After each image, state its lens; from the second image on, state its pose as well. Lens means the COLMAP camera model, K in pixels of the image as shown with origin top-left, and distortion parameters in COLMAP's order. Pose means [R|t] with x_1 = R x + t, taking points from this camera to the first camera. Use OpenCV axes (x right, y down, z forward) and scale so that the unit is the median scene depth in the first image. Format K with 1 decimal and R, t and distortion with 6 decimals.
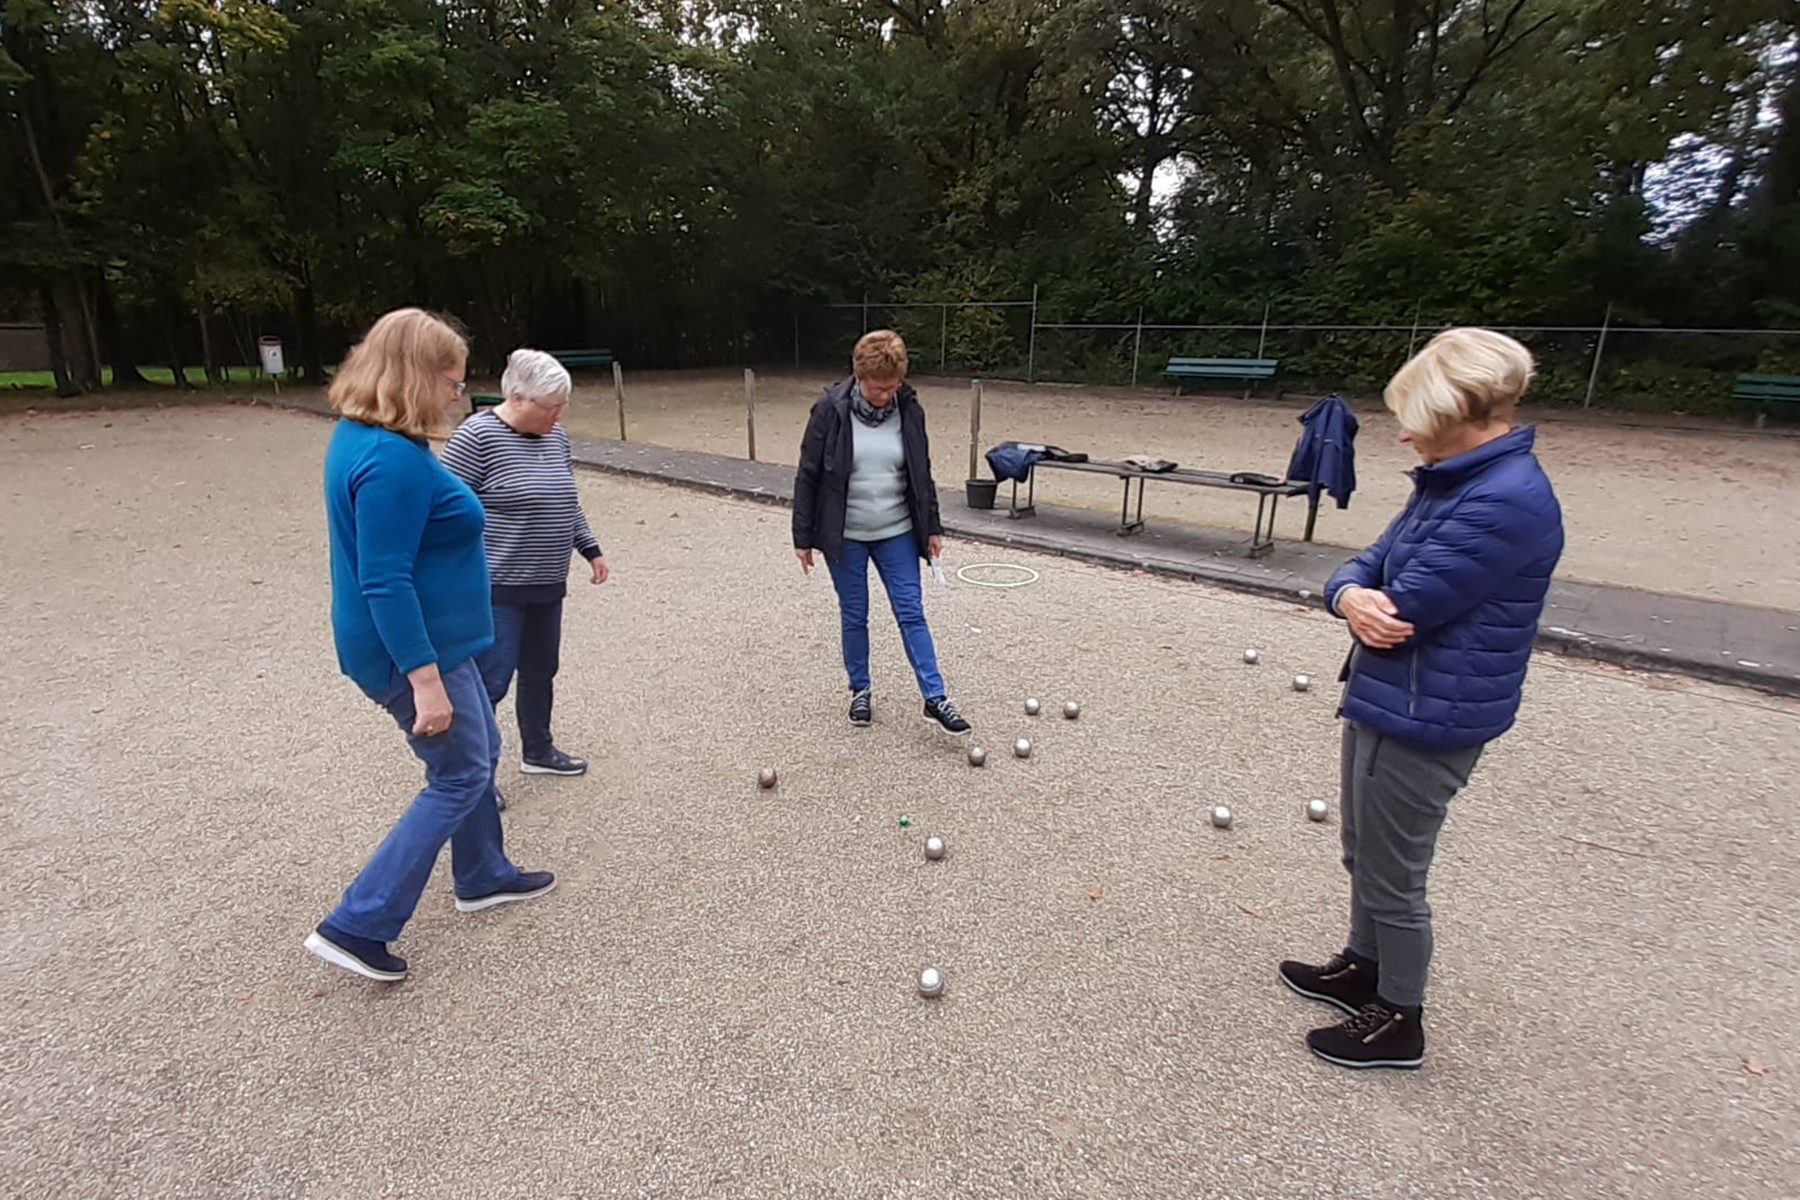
lens RADIAL K [[767.8, 0, 897.9], [0, 767.8, 564.0], [0, 0, 1]] dist [-0.011229, -0.000170]
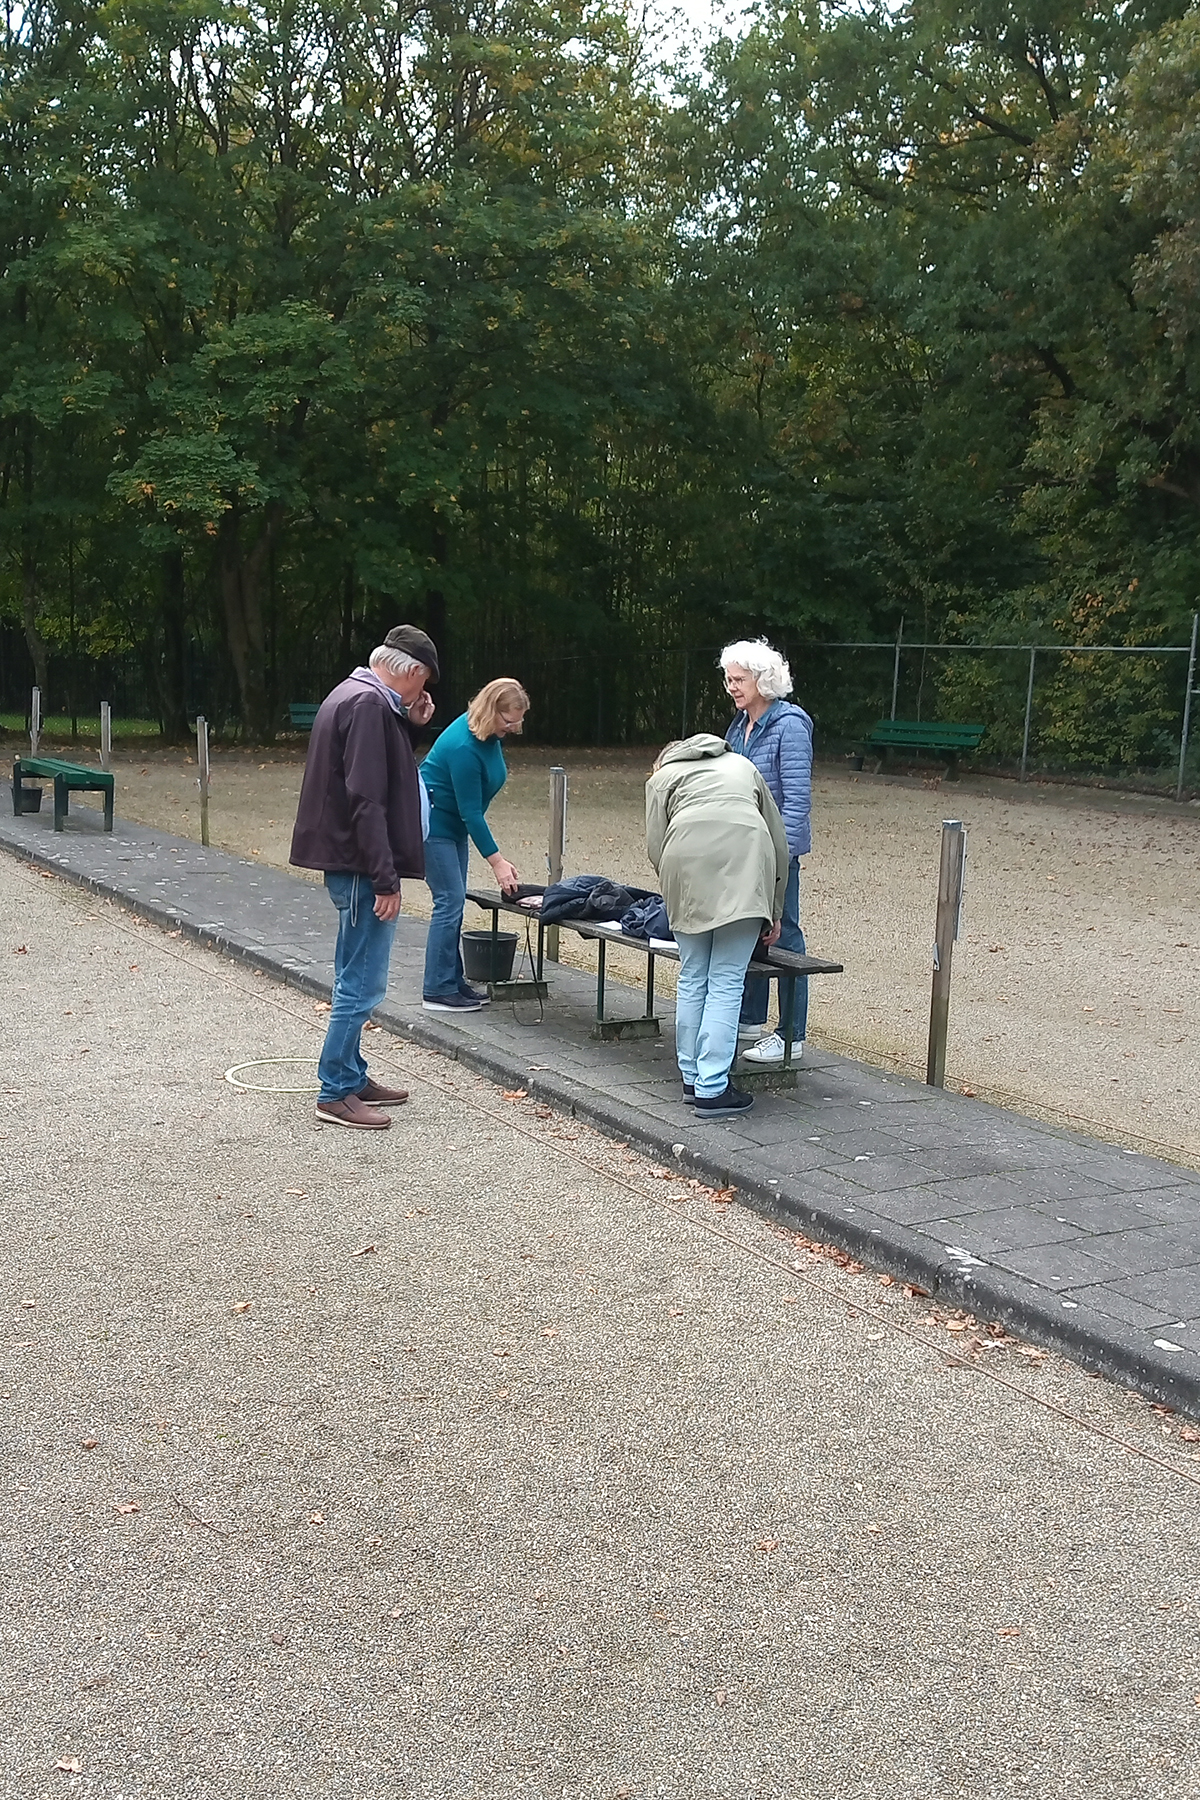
lens RADIAL K [[1457.1, 0, 651.3], [0, 1457.1, 899.9], [0, 0, 1]] dist [0.068694, -0.122659]
pose [[0.963468, 0.071406, -0.258129, 0.153485], [-0.109546, 0.984562, -0.136520, 0.001308], [0.244396, 0.159809, 0.956416, -0.011998]]
